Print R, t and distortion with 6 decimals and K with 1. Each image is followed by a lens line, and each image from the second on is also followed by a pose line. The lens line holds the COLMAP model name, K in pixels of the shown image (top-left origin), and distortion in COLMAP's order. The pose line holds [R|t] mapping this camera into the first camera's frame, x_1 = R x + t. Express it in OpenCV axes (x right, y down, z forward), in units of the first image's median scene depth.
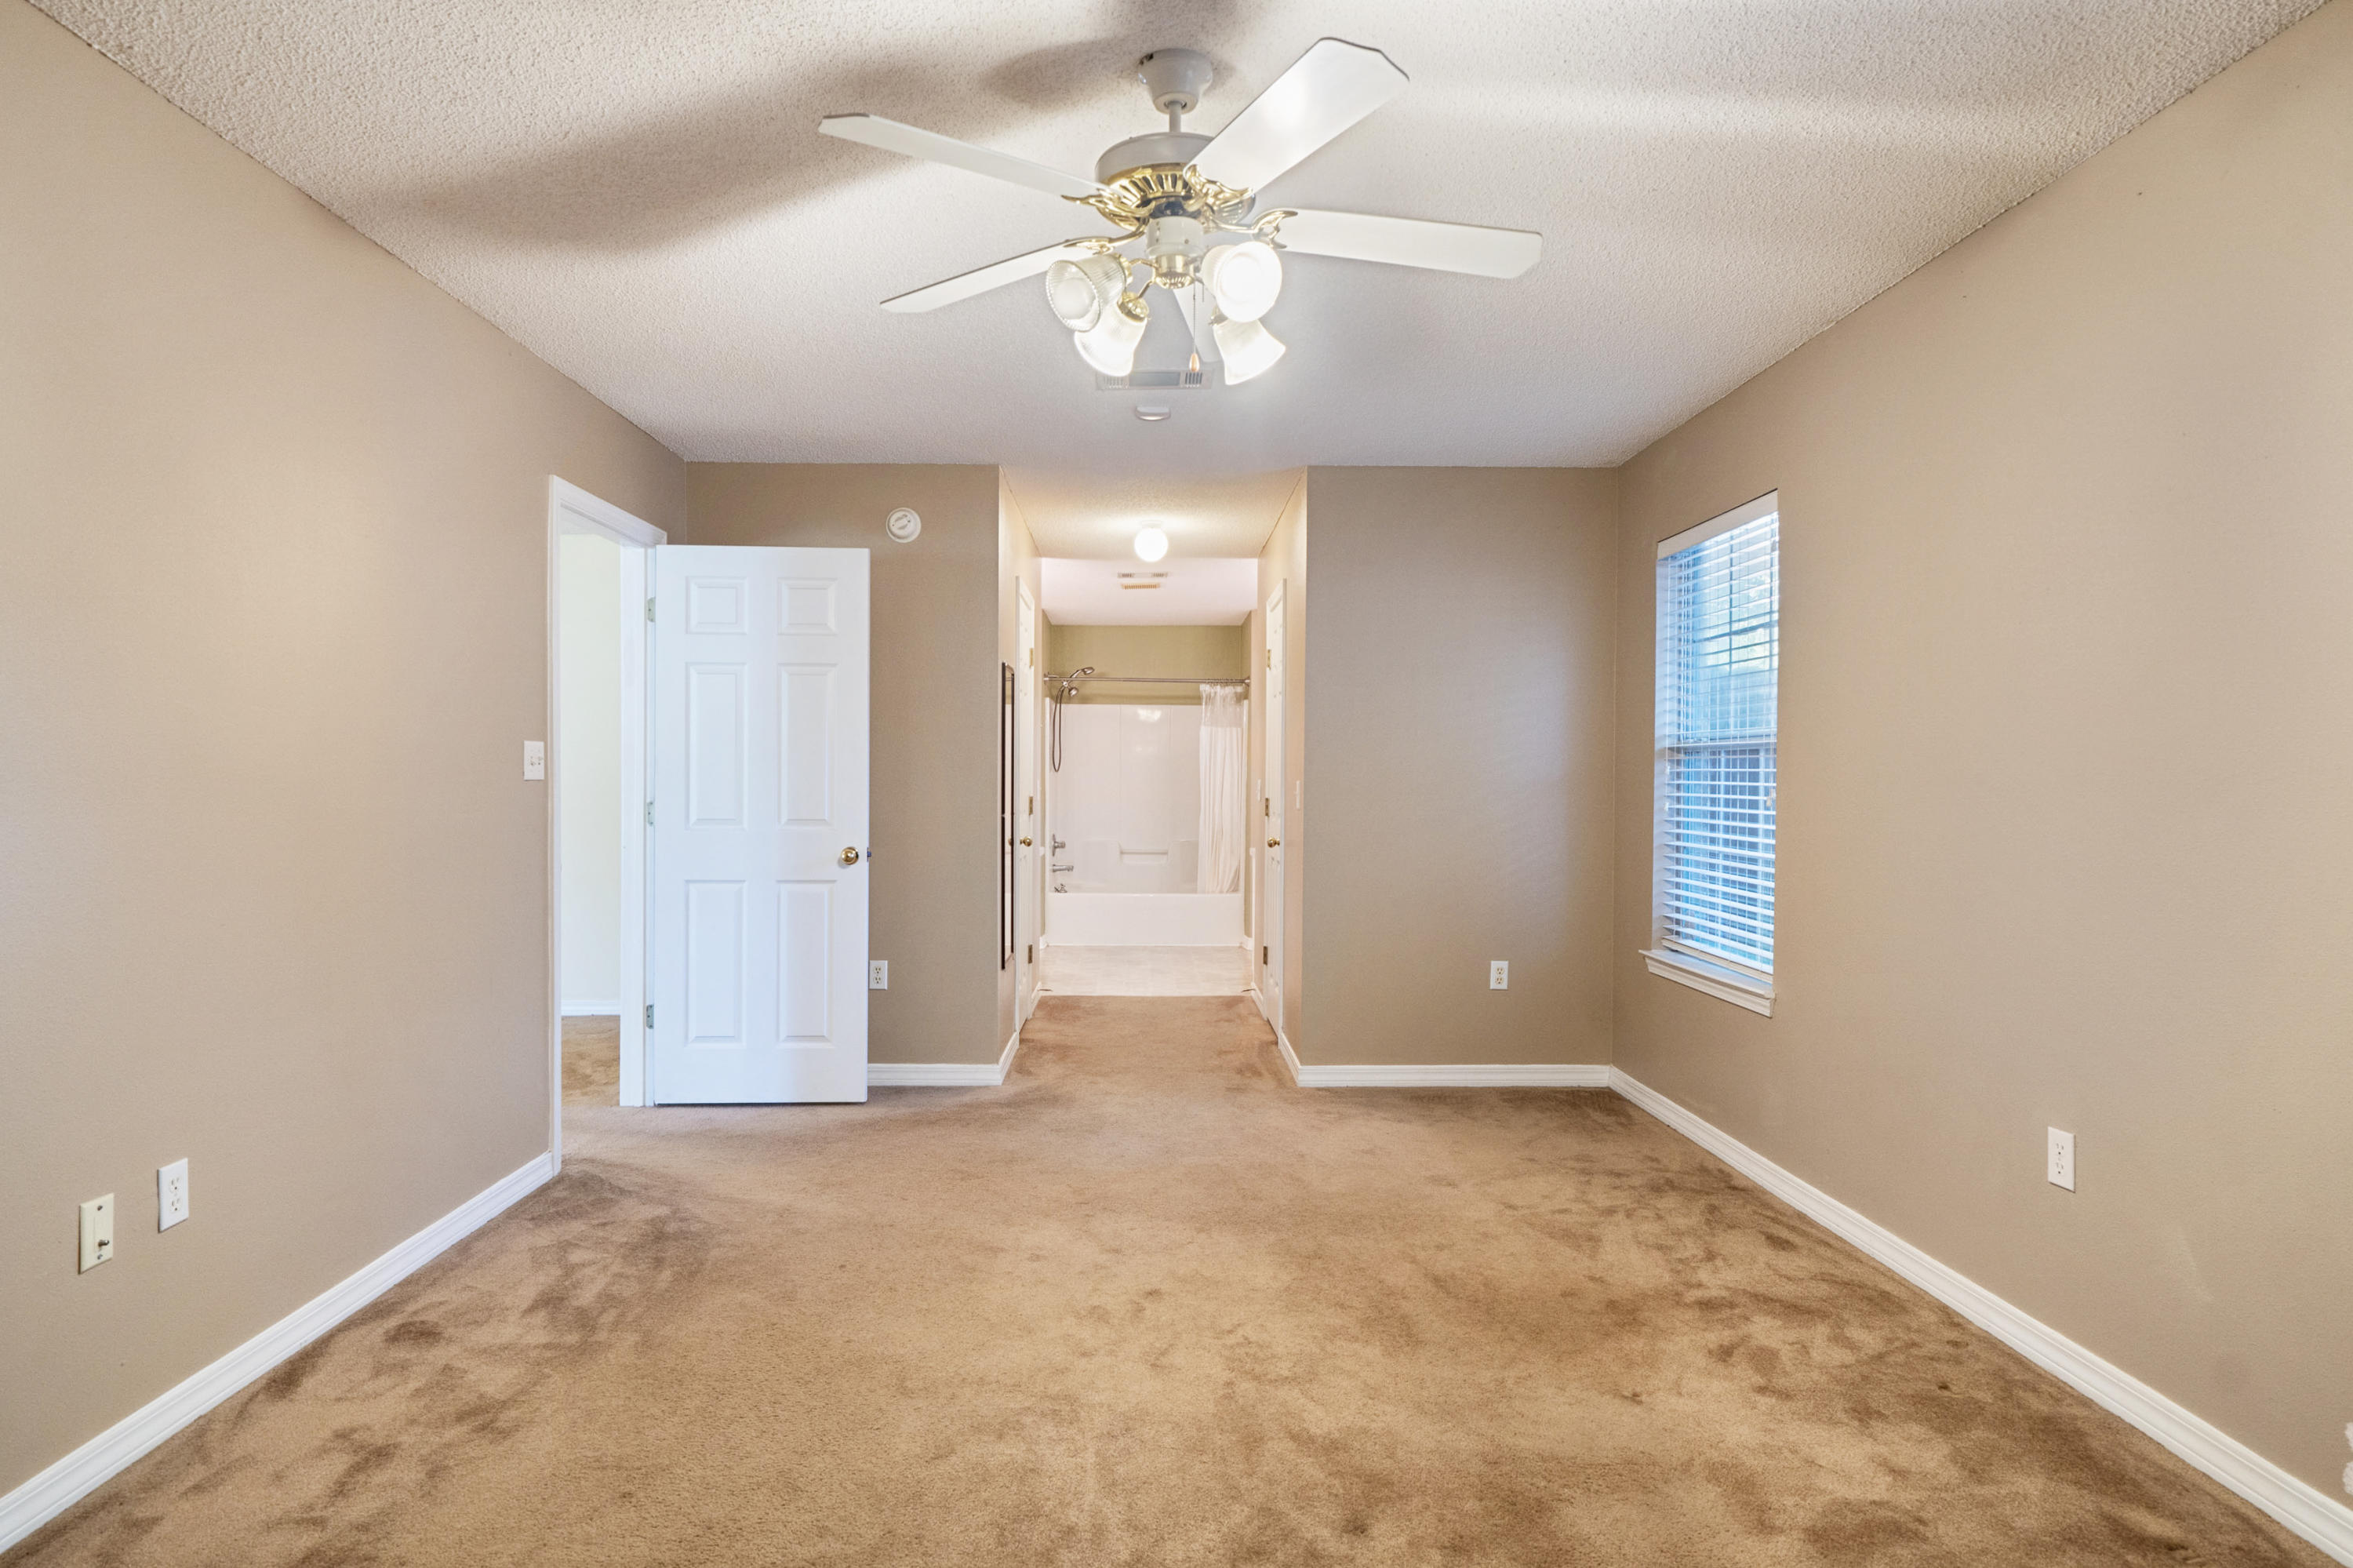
lens RADIAL K [[1265.4, 0, 1176.6], [0, 1265.4, 779.5], [0, 0, 1]] dist [0.004111, -0.002164]
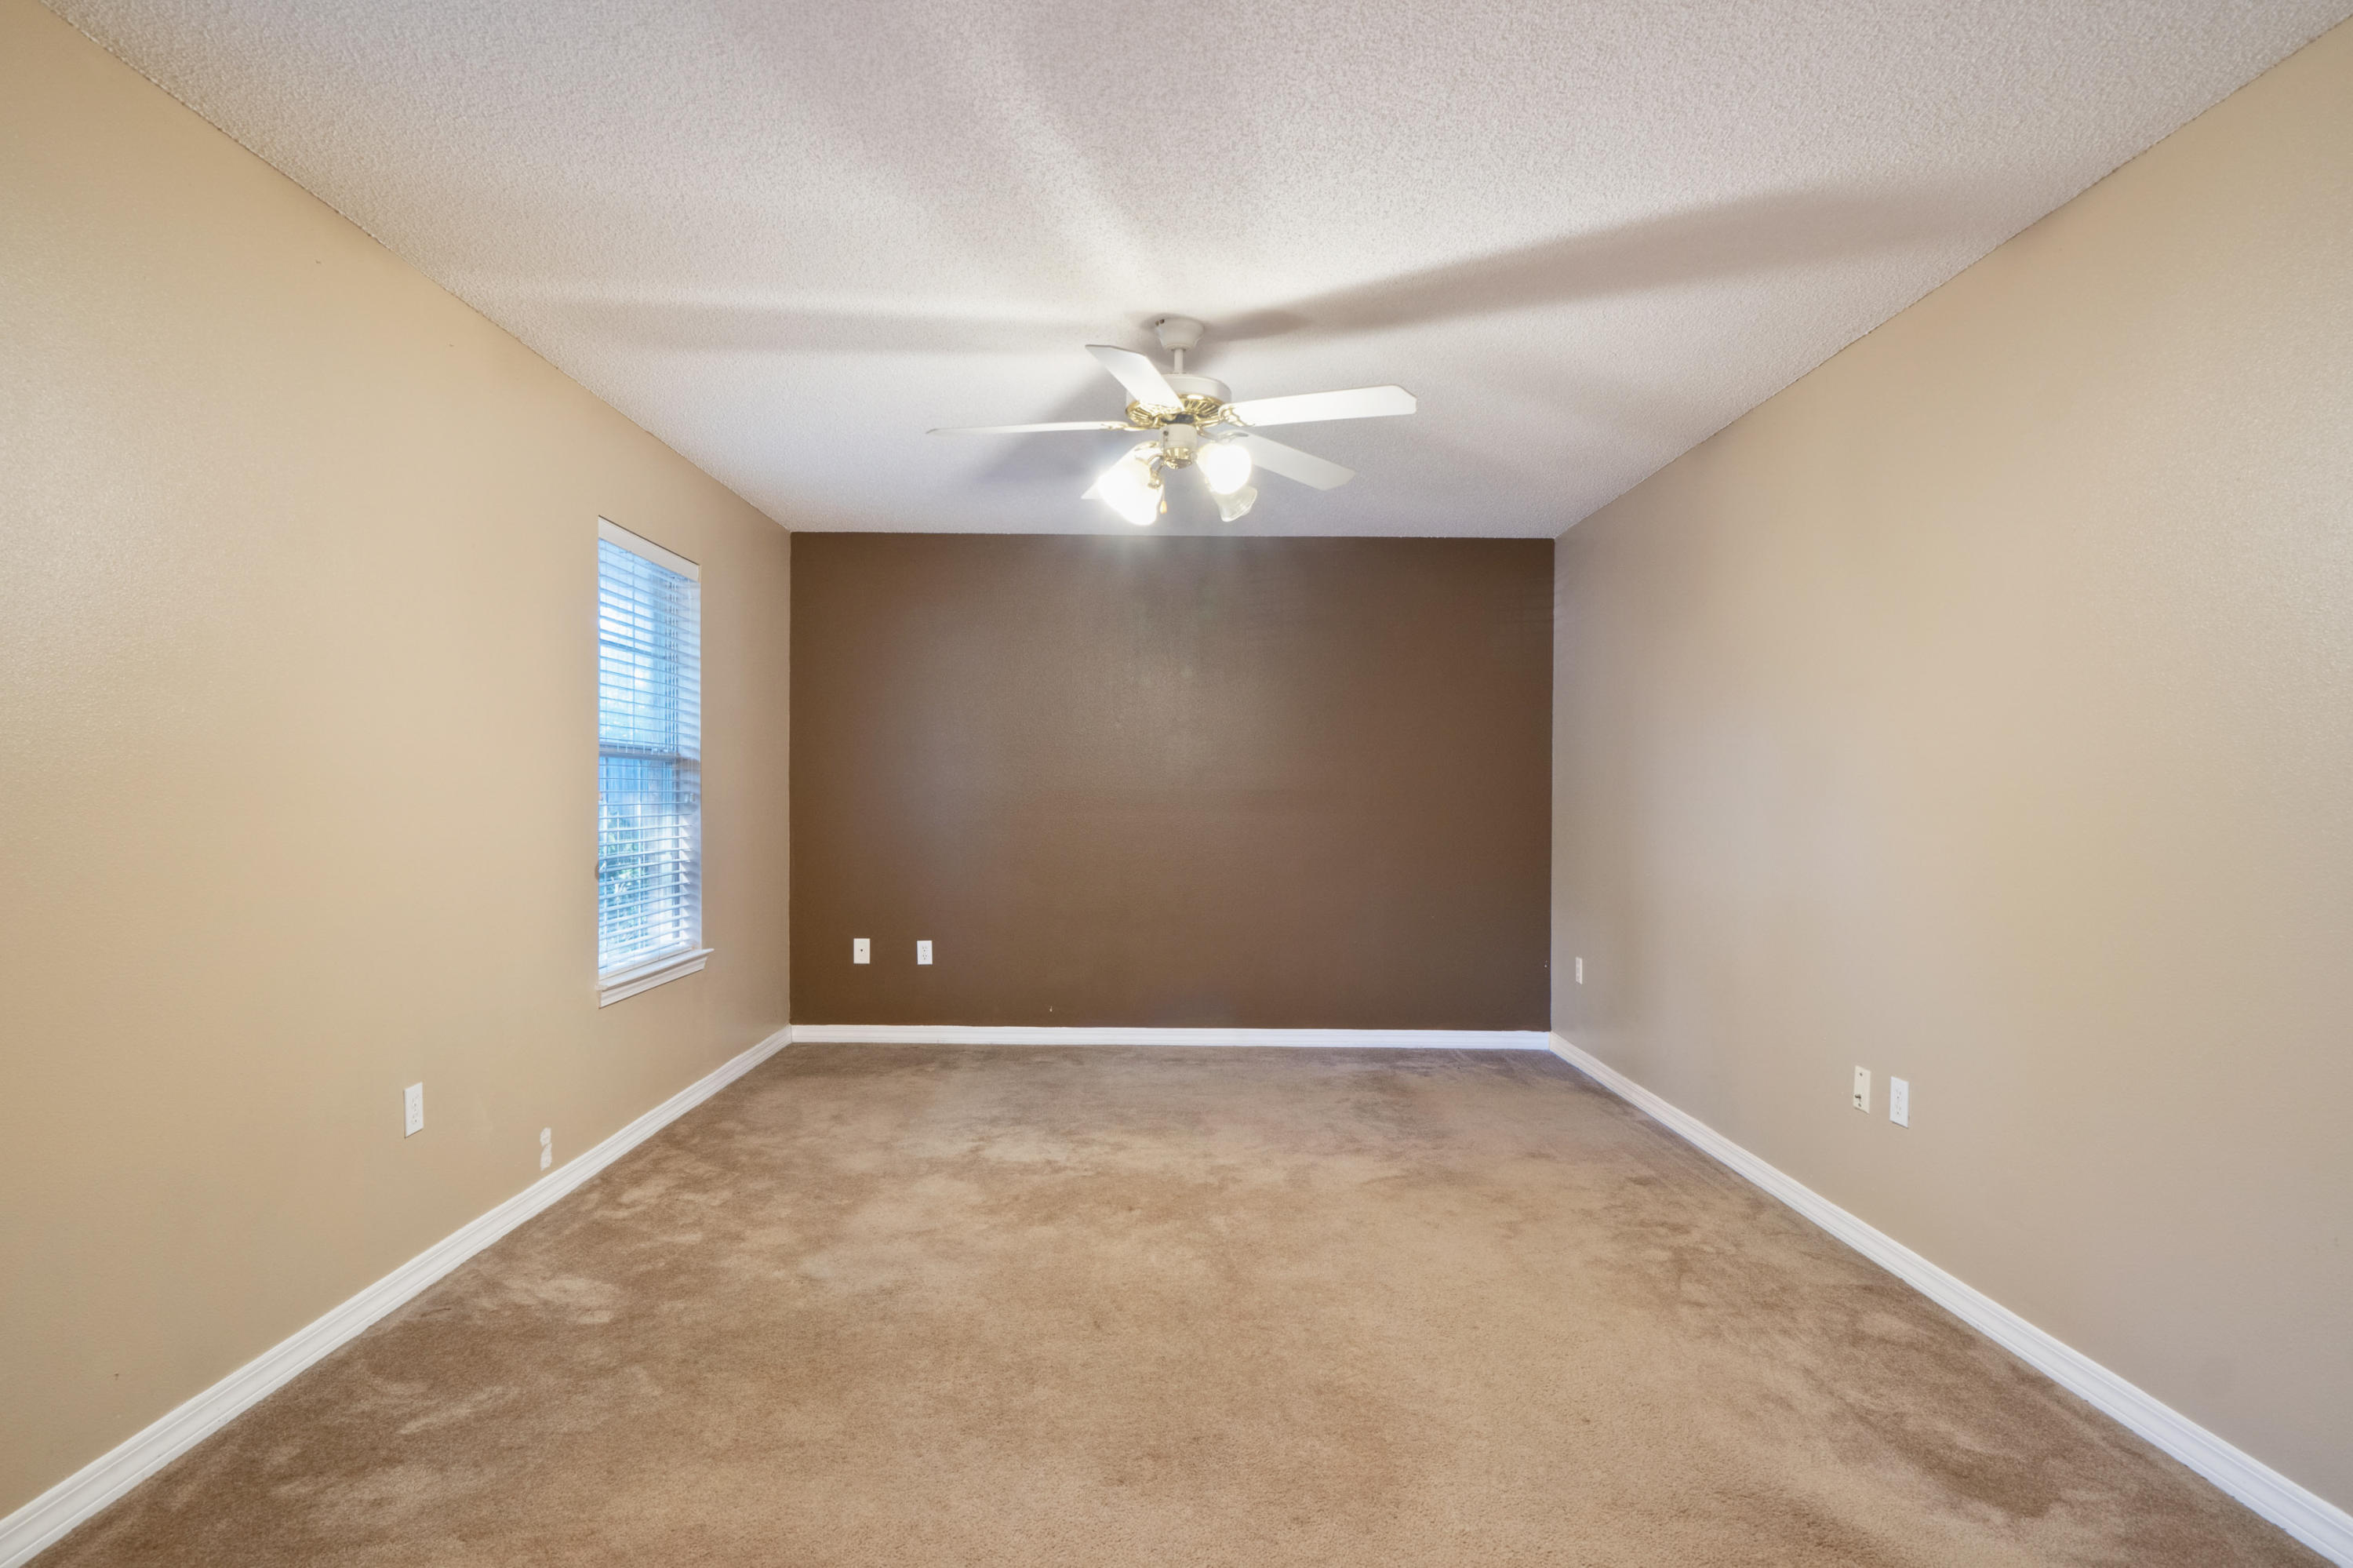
lens RADIAL K [[1265.4, 0, 1173.5], [0, 1265.4, 787.8], [0, 0, 1]] dist [0.004111, -0.002164]
pose [[0.999700, 0.003933, -0.024186, 0.011169], [-0.004092, 0.999970, -0.006522, 0.000263], [0.024160, 0.006619, 0.999686, -0.265736]]
